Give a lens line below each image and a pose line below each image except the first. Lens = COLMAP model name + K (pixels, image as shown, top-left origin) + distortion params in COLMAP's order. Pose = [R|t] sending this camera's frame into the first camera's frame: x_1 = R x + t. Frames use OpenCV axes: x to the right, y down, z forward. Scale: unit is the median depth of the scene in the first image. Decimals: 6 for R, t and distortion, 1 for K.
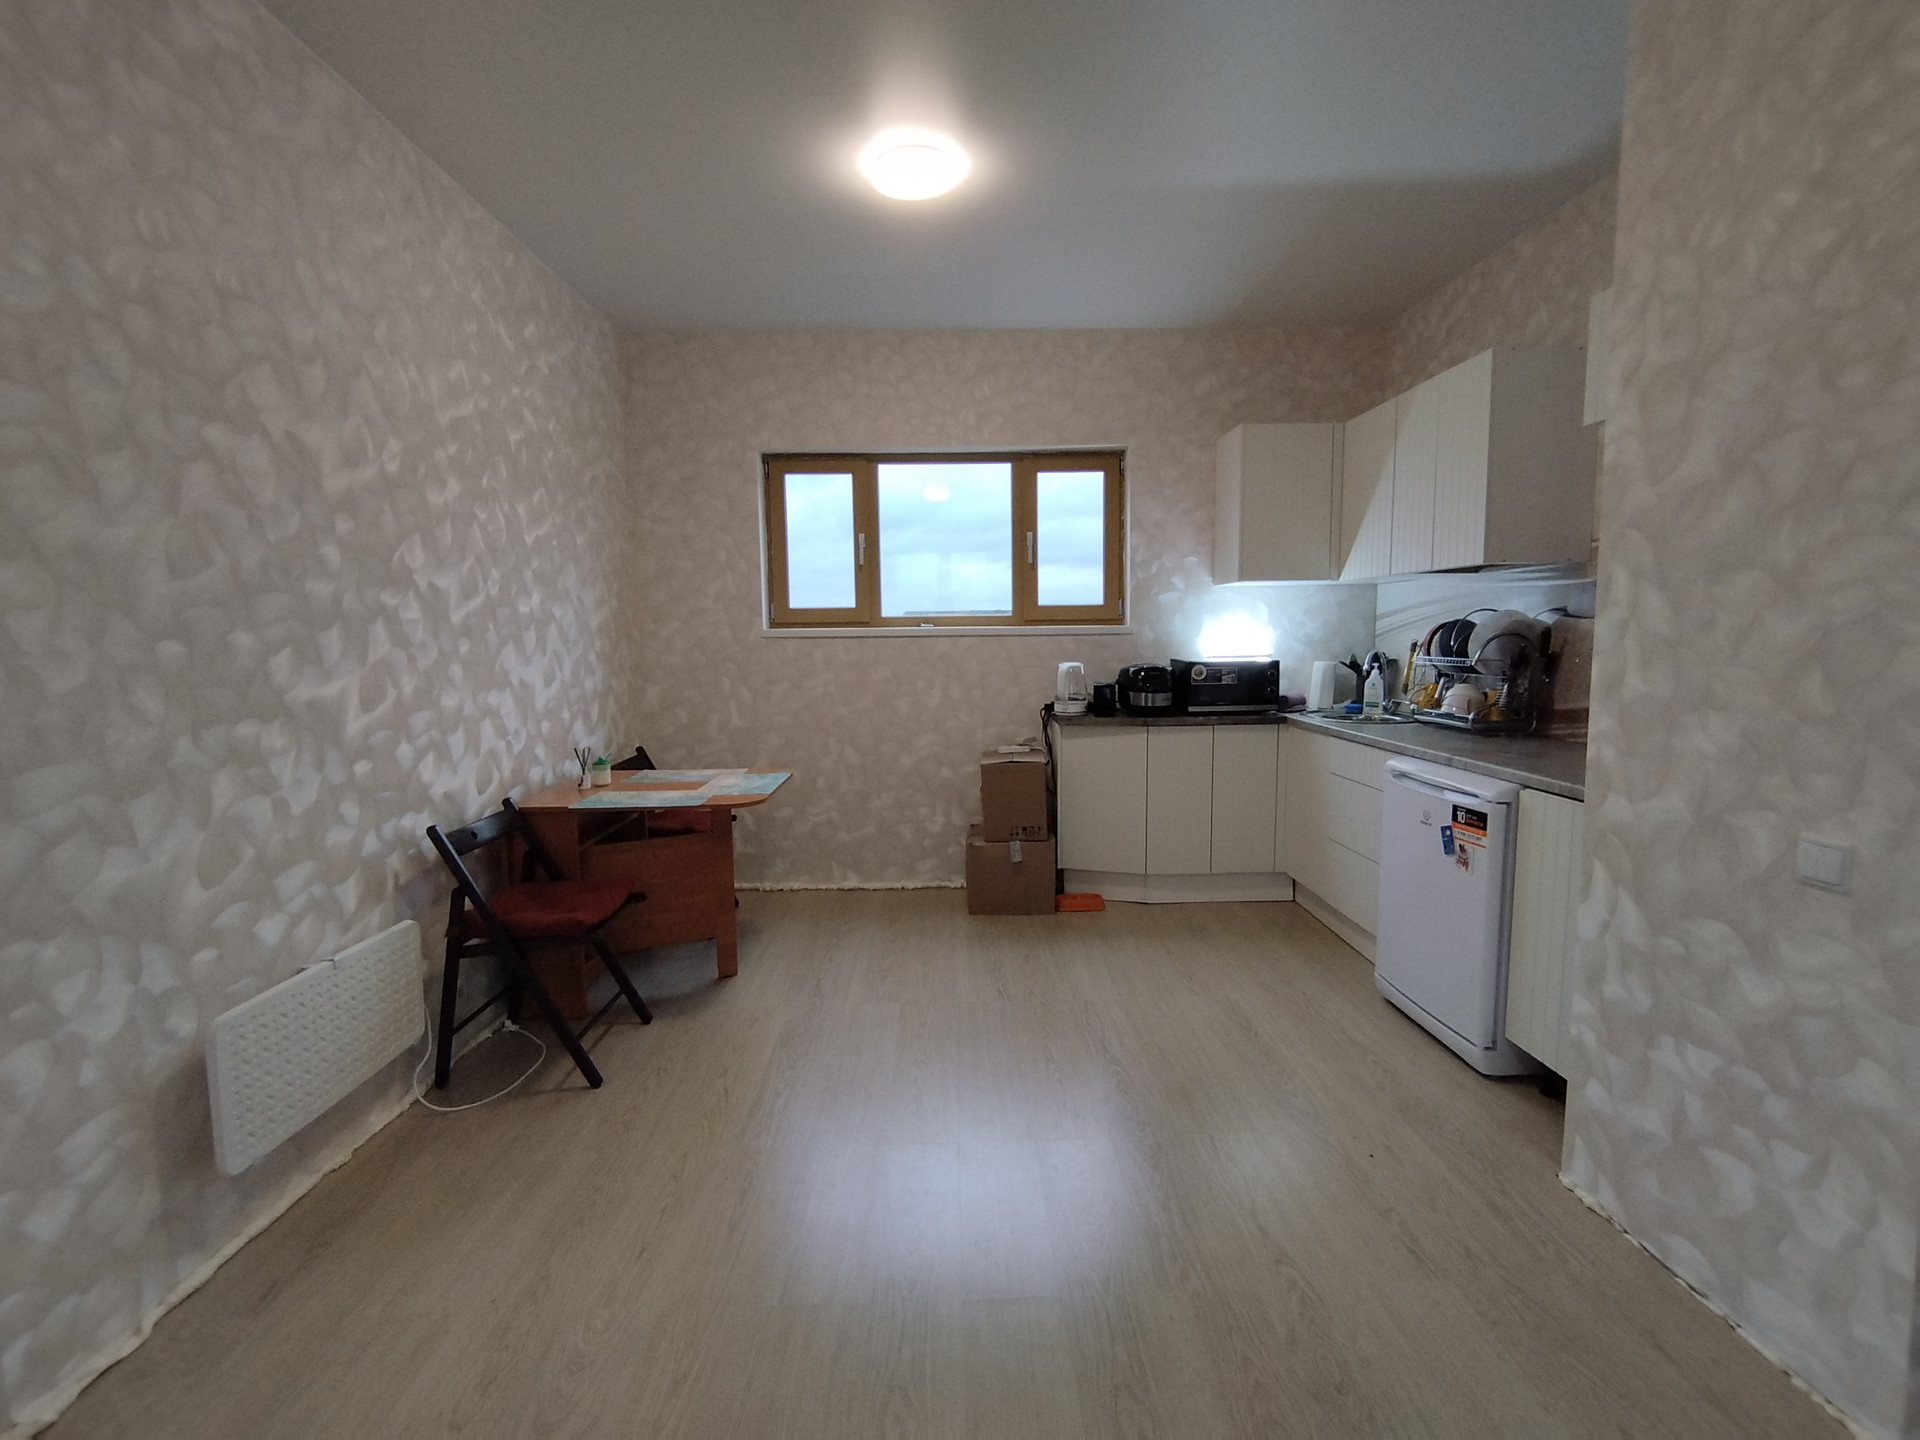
lens RADIAL K [[874.1, 0, 963.0], [0, 874.1, 720.9], [0, 0, 1]] dist [-0.001064, 0.001228]
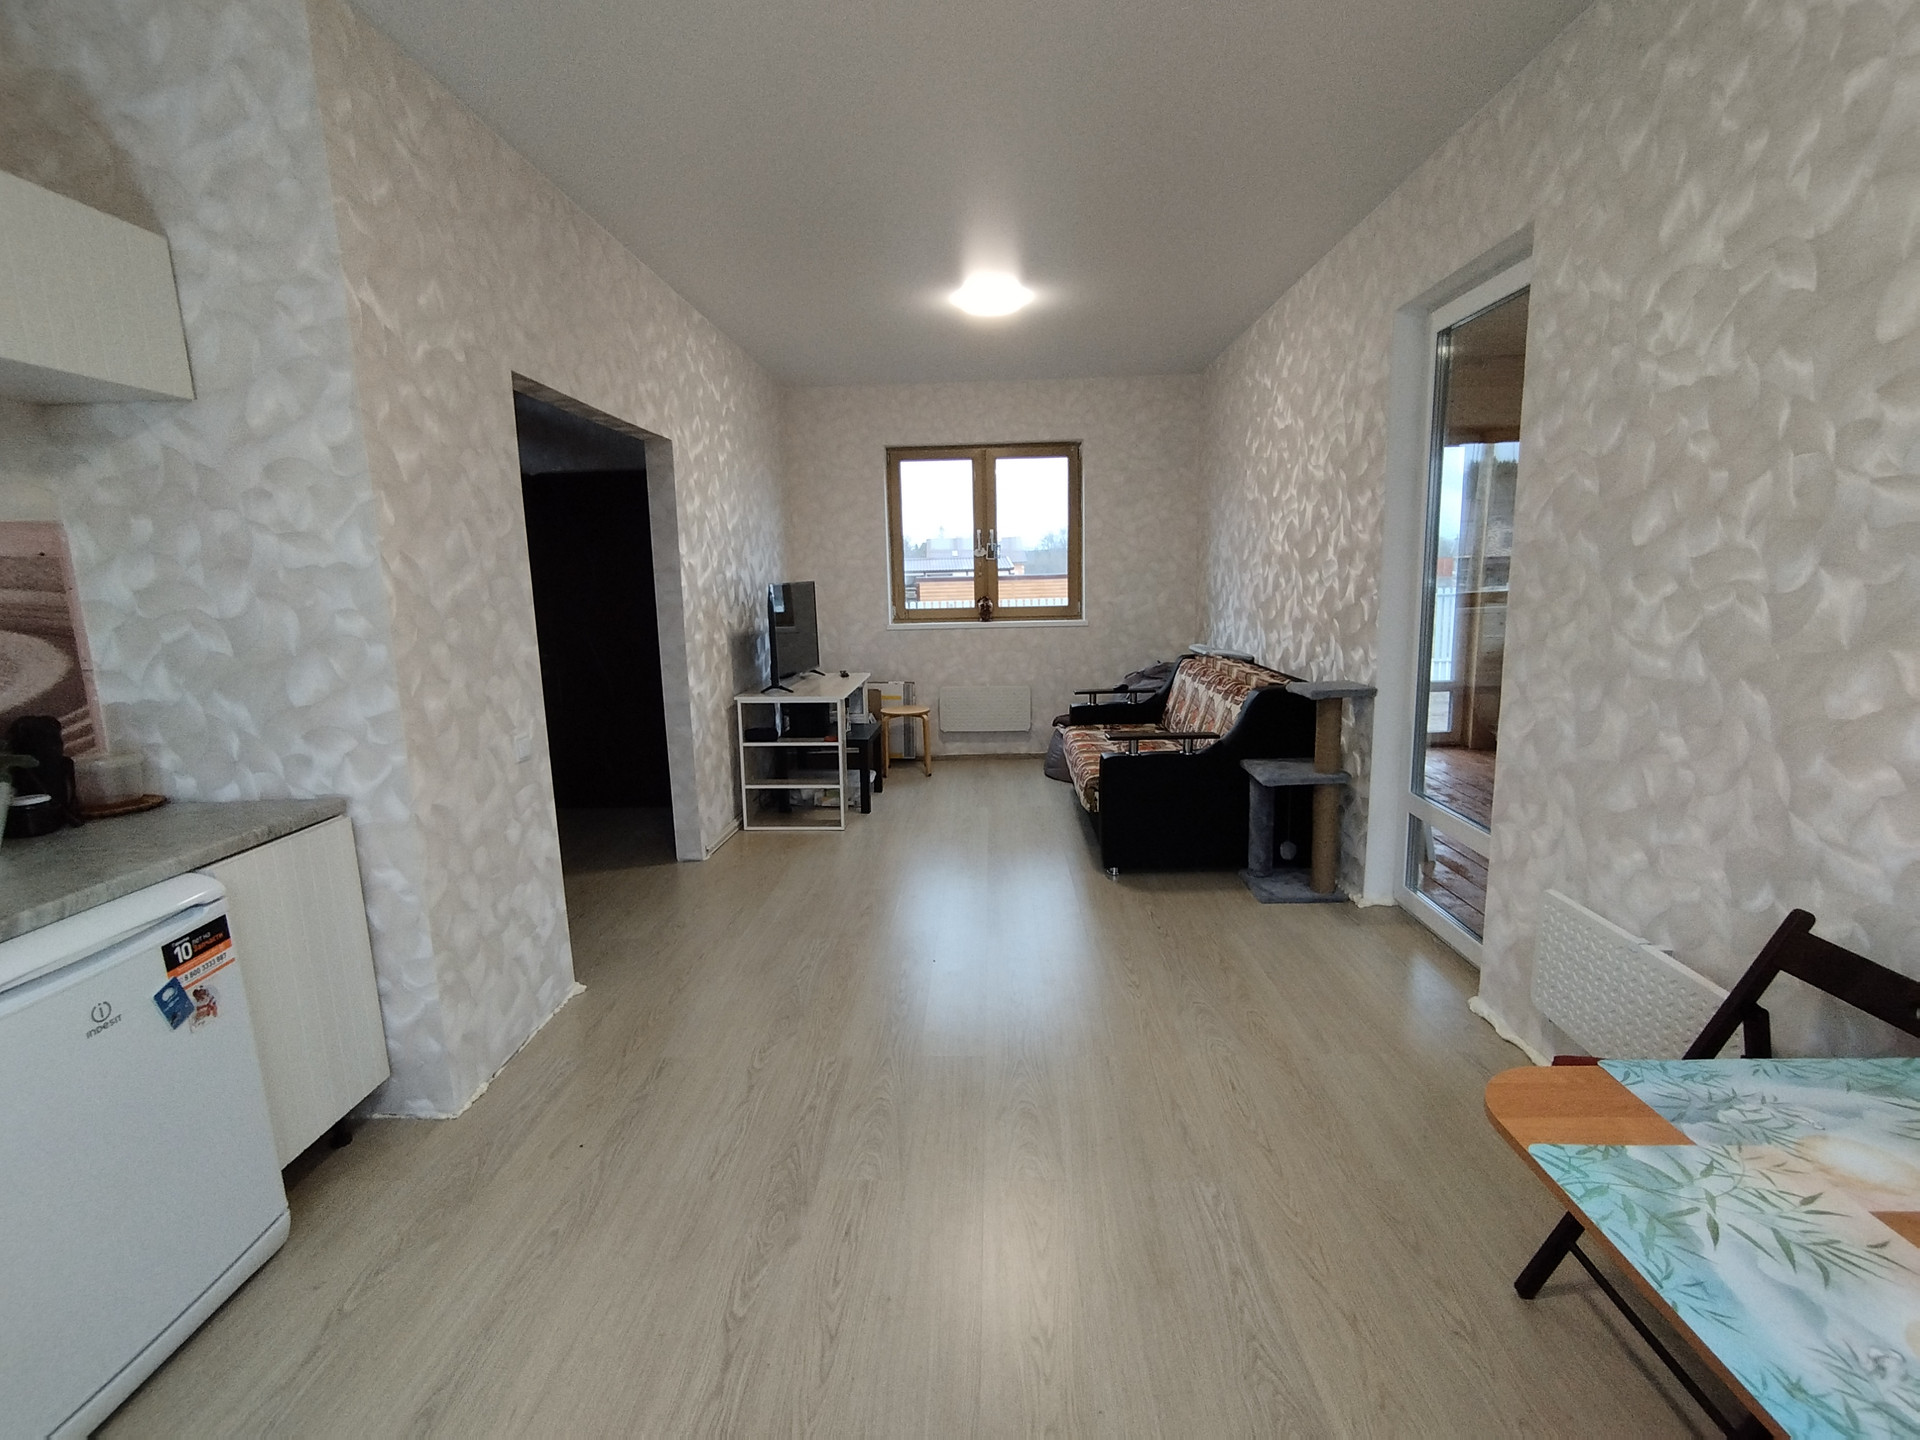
lens RADIAL K [[874.1, 0, 963.3], [0, 874.1, 719.9], [0, 0, 1]] dist [-0.001064, 0.001228]
pose [[-0.997968, 0.027729, 0.057368, -0.028736], [0.042141, 0.962542, 0.267837, -0.133670], [-0.047792, 0.269710, -0.961755, 1.019408]]
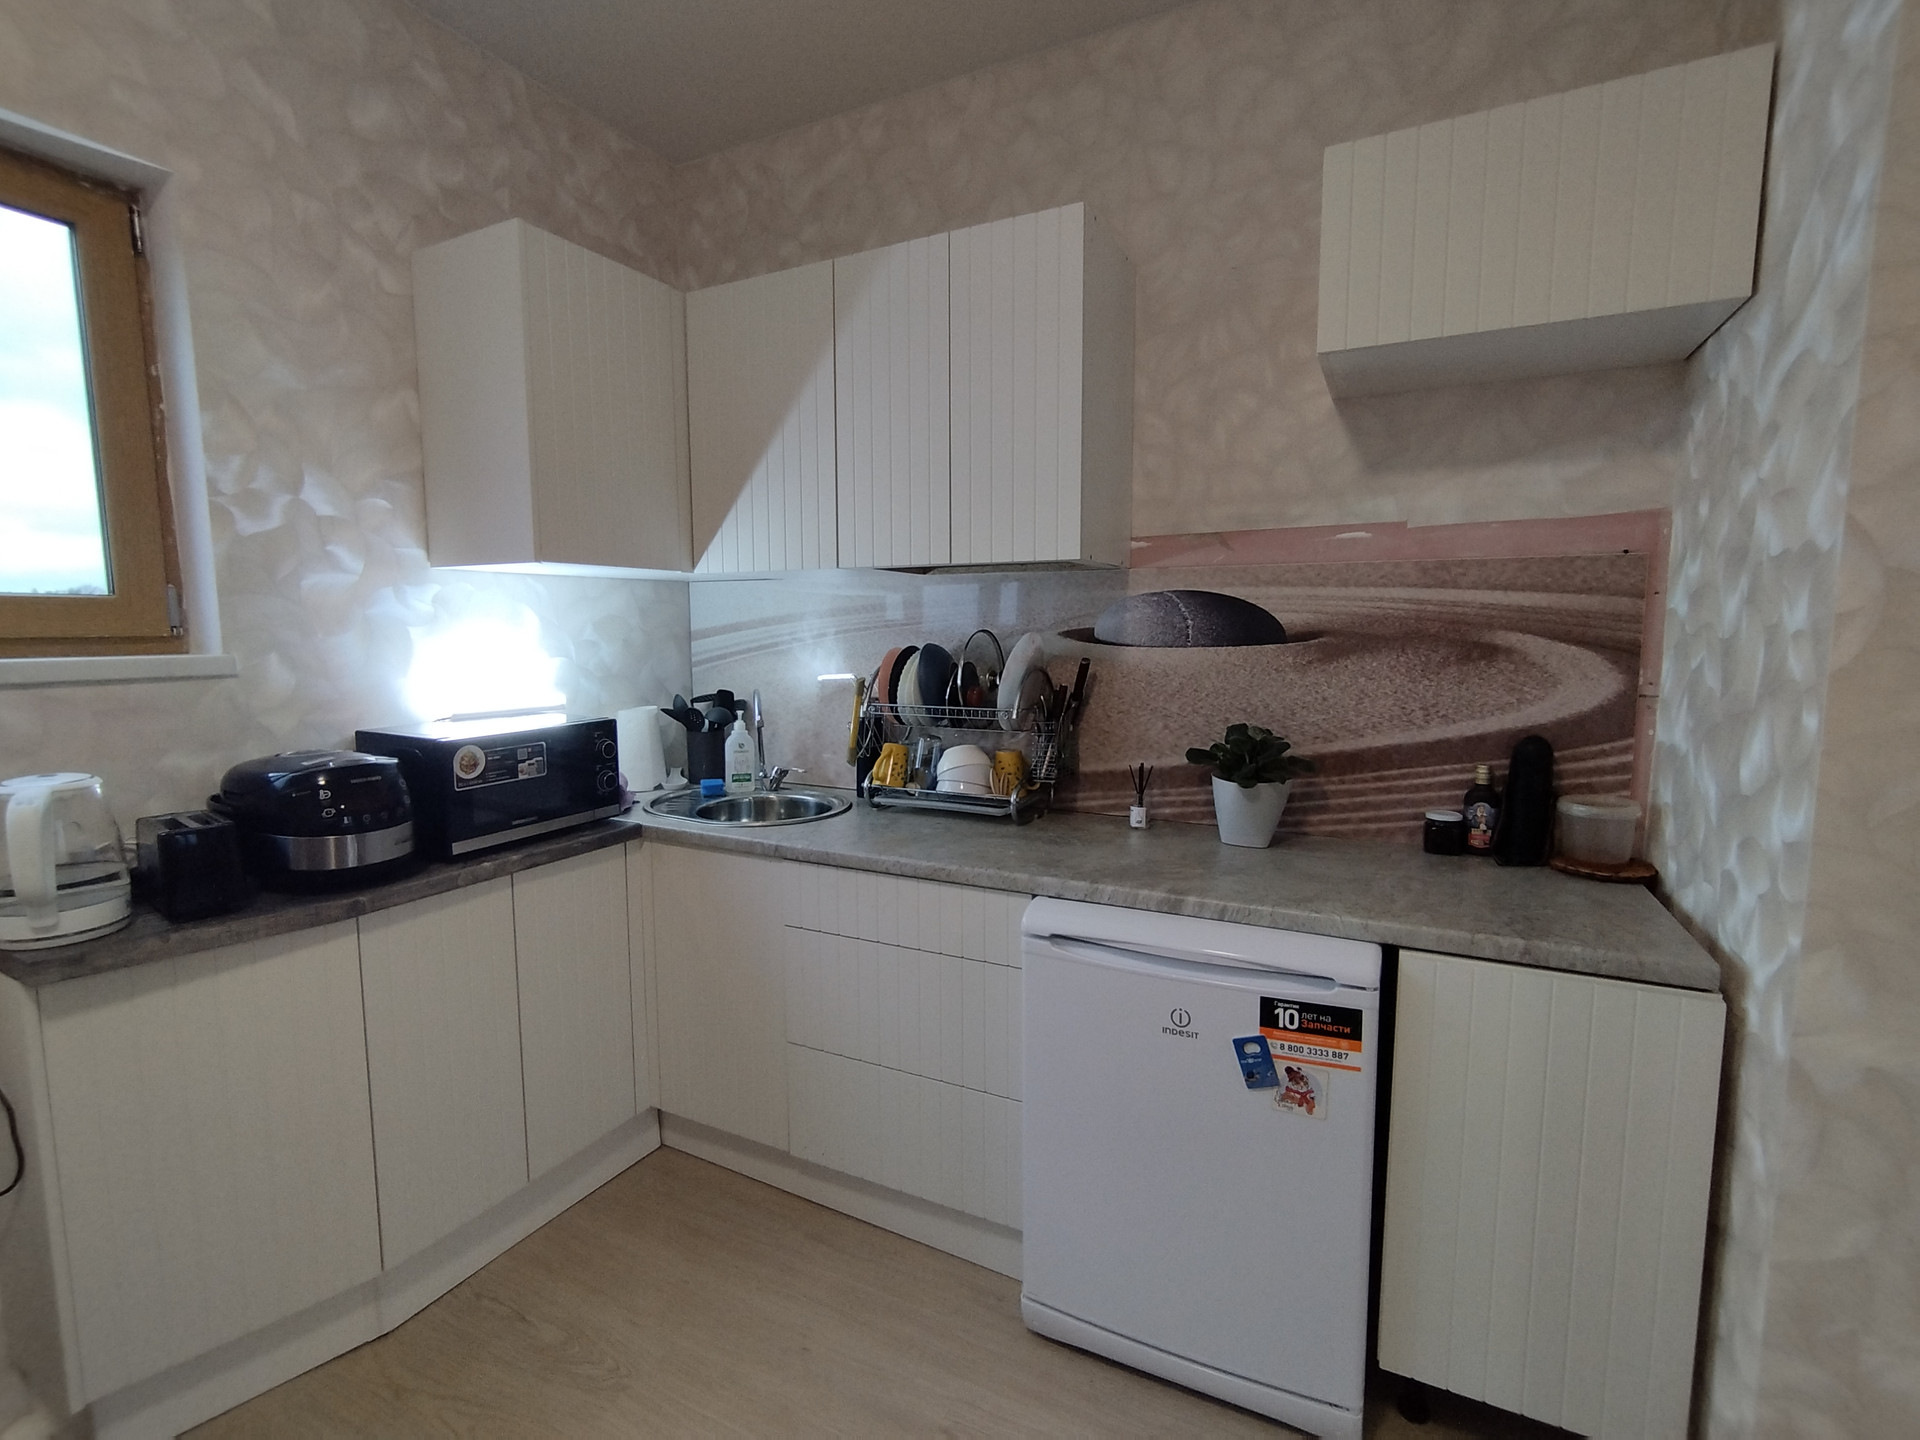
lens RADIAL K [[874.1, 0, 965.8], [0, 874.1, 721.8], [0, 0, 1]] dist [-0.001064, 0.001228]
pose [[0.481129, -0.083782, 0.872637, 0.009026], [0.088899, 0.994954, 0.046512, -0.077414], [-0.872131, 0.055199, 0.486149, 0.593759]]
